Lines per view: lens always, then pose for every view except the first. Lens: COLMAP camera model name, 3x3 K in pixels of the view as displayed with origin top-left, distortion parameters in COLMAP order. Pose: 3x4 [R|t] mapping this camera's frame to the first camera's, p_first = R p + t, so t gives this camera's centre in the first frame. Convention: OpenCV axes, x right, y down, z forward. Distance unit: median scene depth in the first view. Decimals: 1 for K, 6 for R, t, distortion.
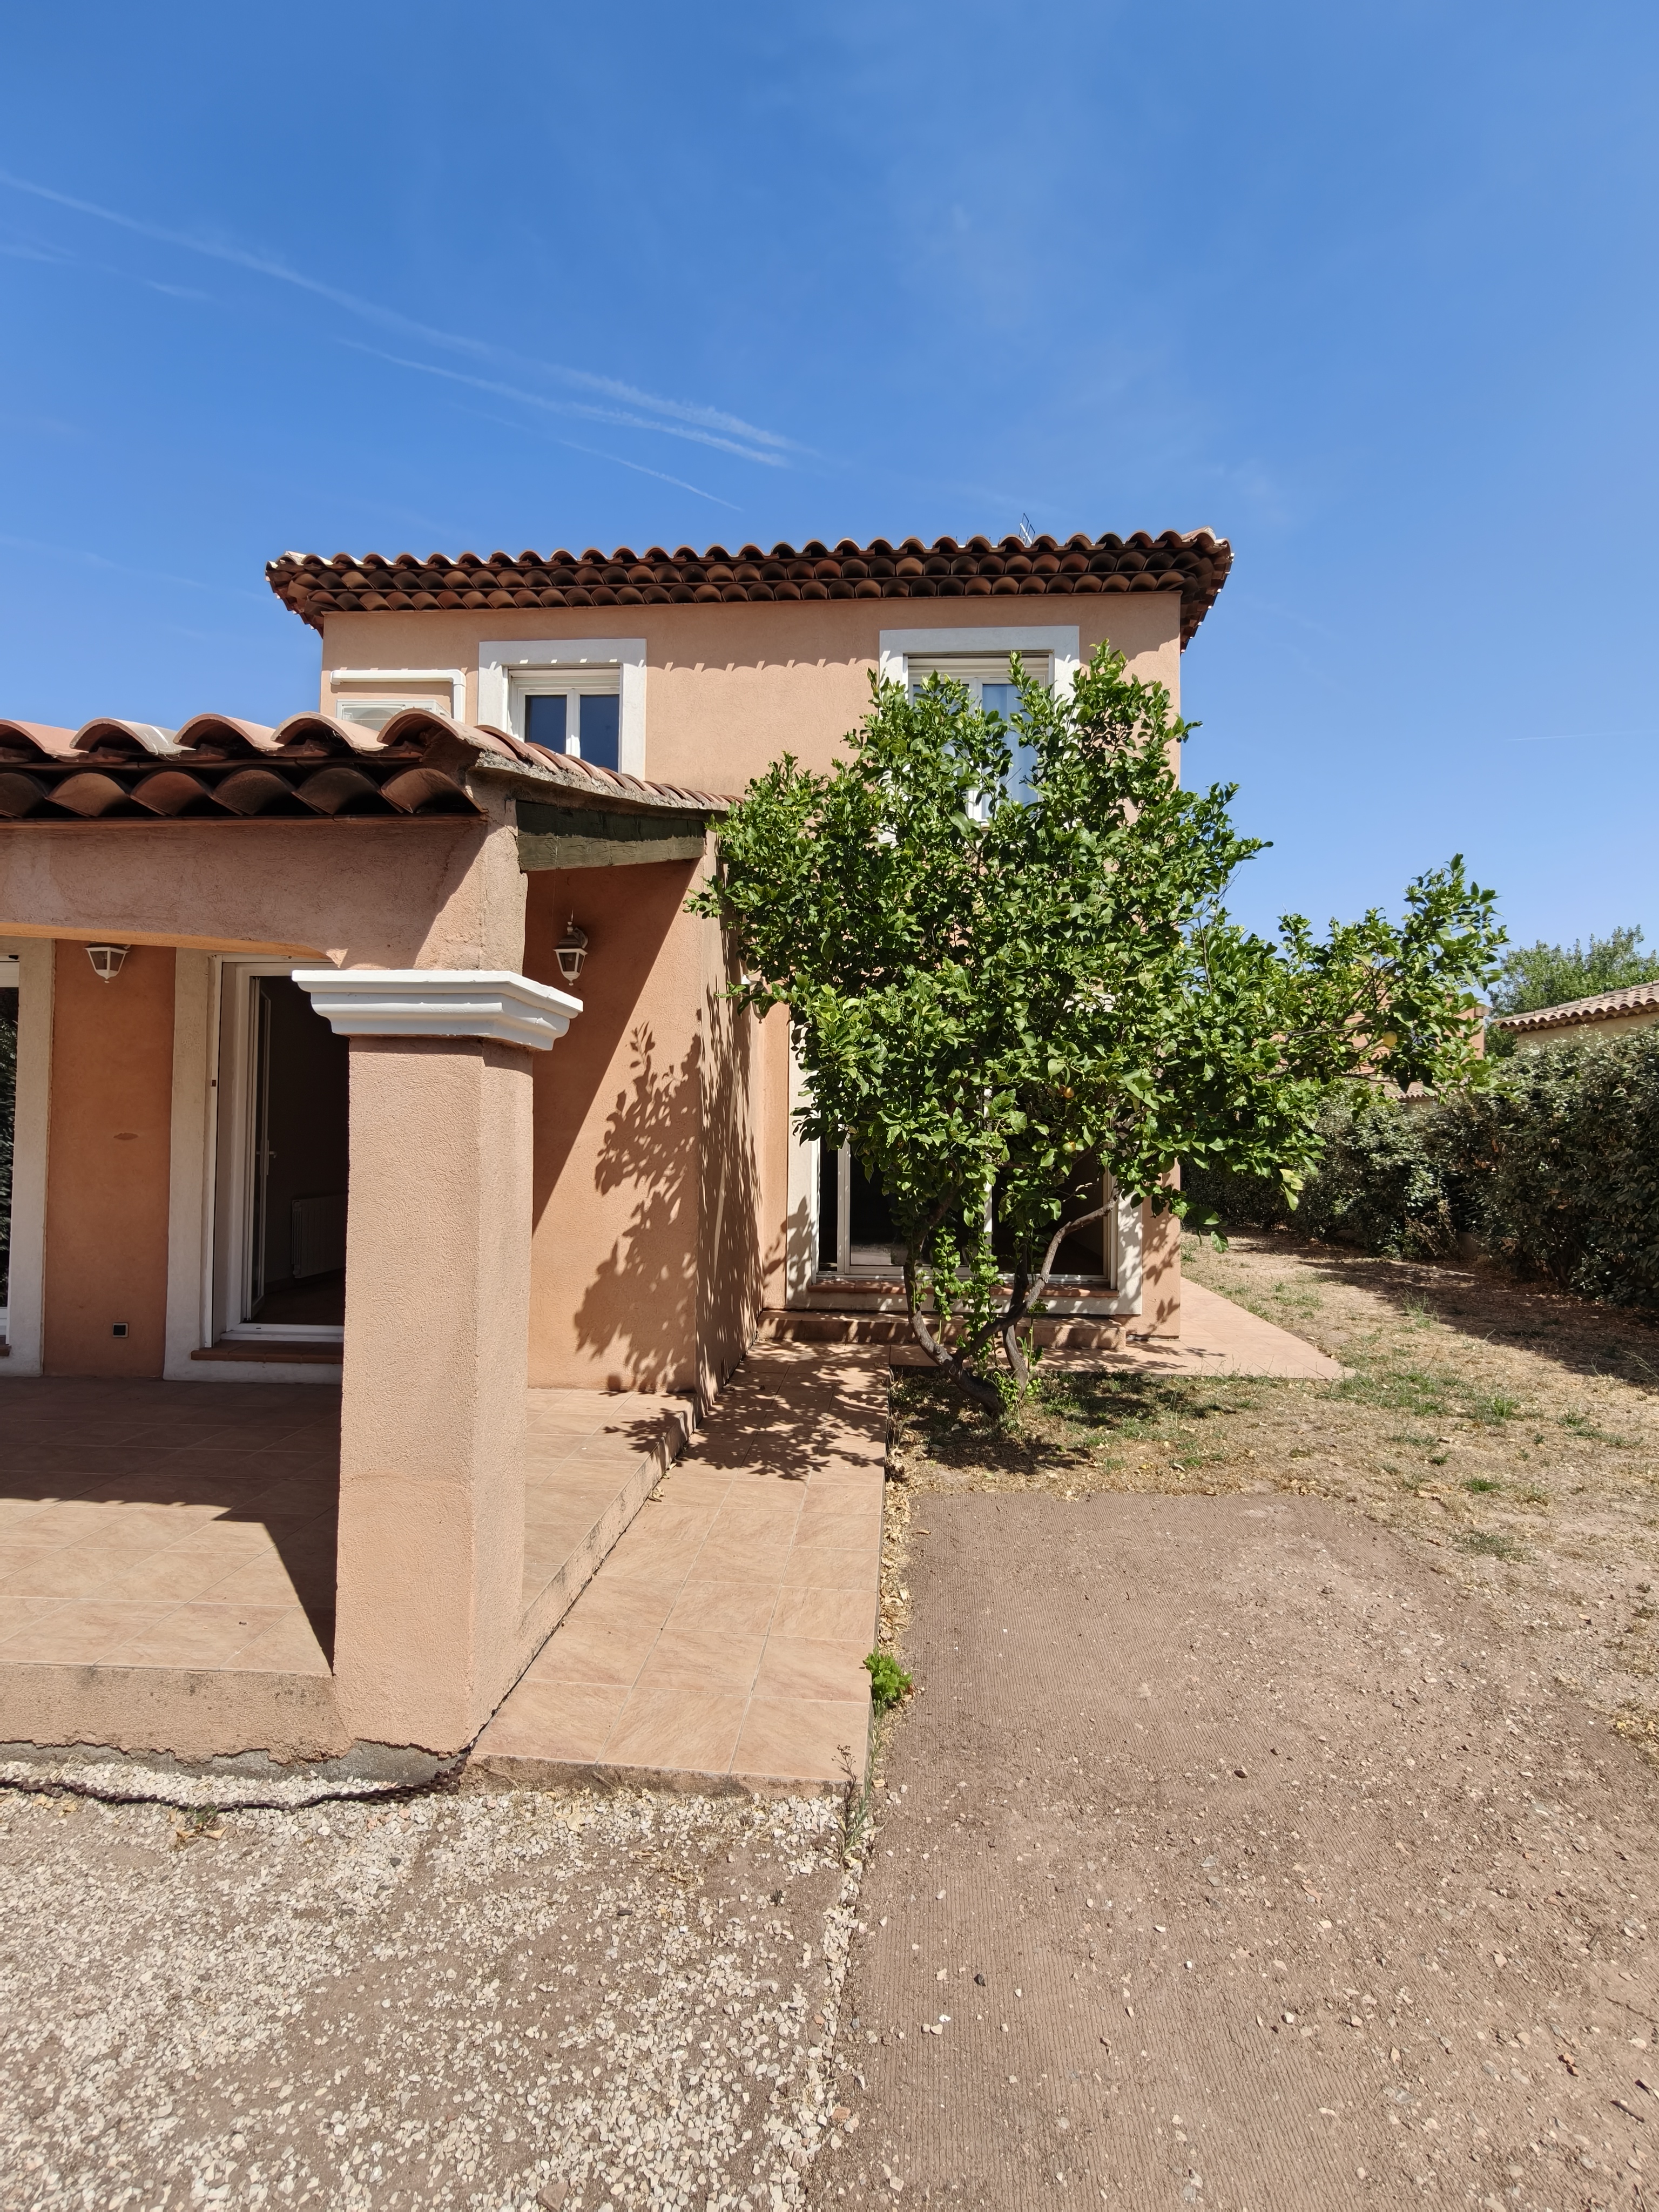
lens RADIAL K [[996.9, 0, 888.7], [0, 996.9, 1108.1], [0, 0, 1]] dist [-0.006384, 0.000365]
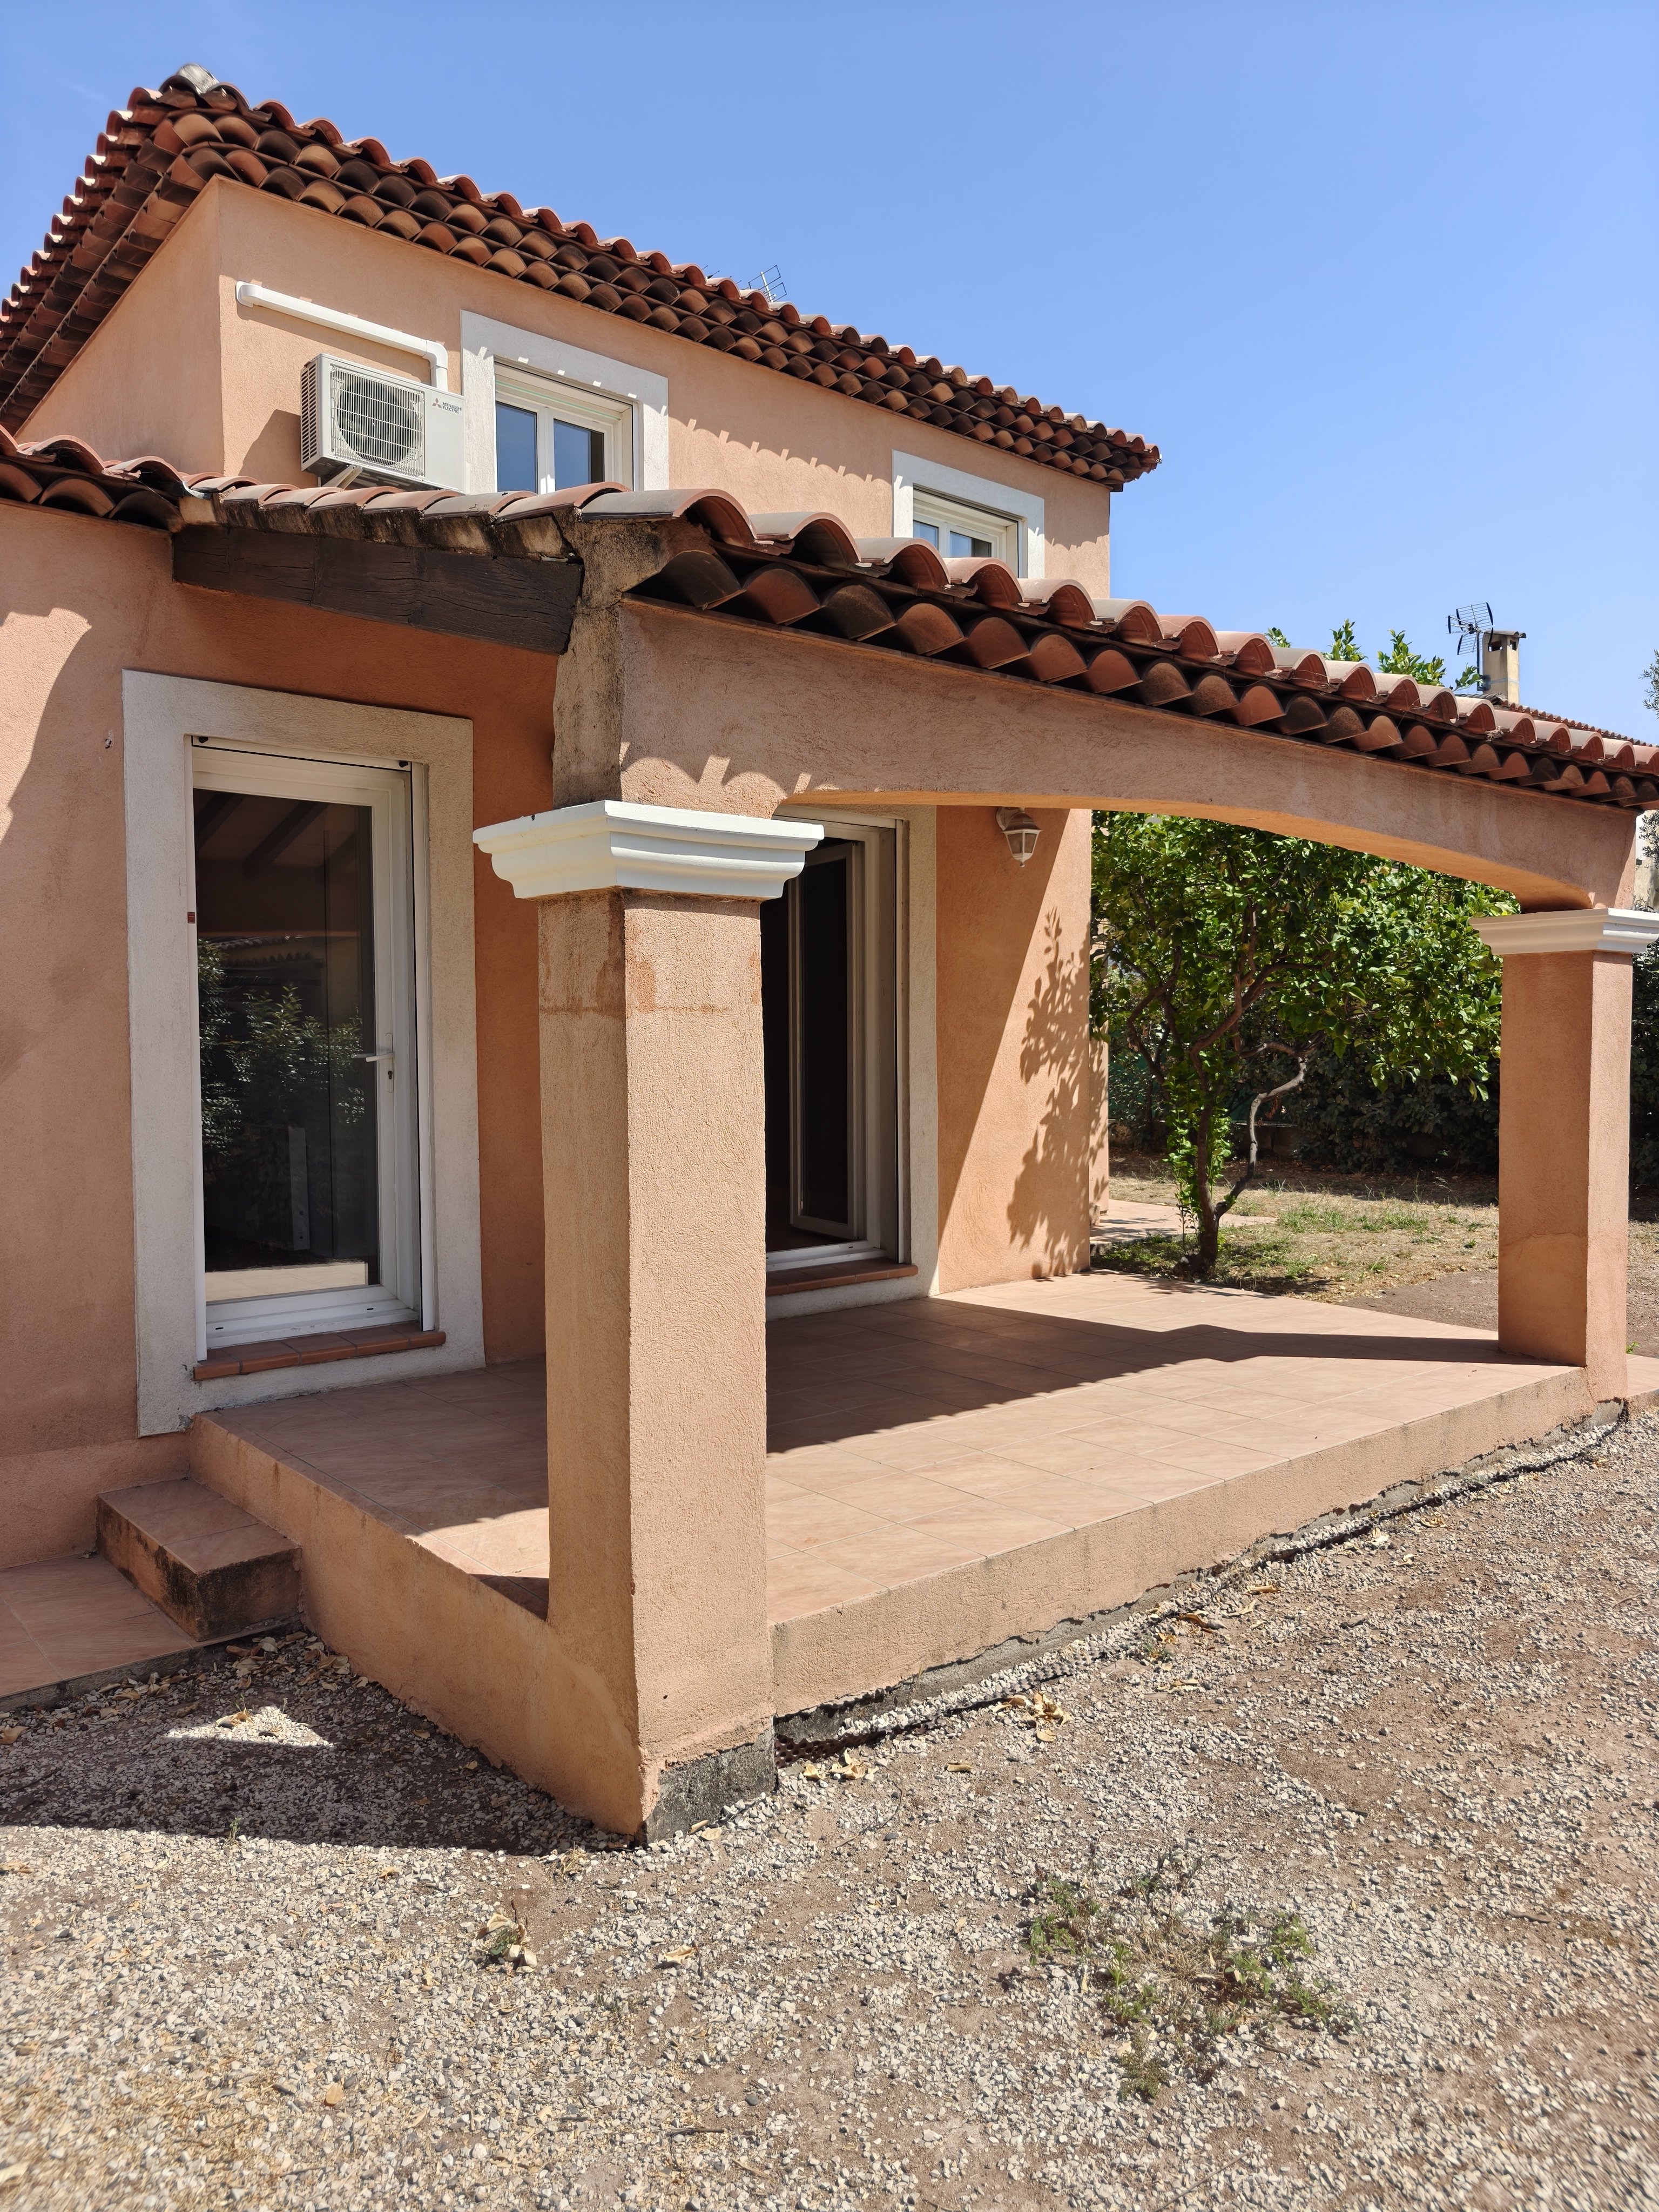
lens RADIAL K [[1492.9, 0, 836.0], [0, 1492.9, 1095.1], [0, 0, 1]] dist [0.034078, -0.053666]
pose [[0.729336, -0.039179, 0.683033, -1.425709], [-0.008342, 0.997775, 0.066141, 0.002971], [-0.684104, -0.053937, 0.727387, 0.059054]]
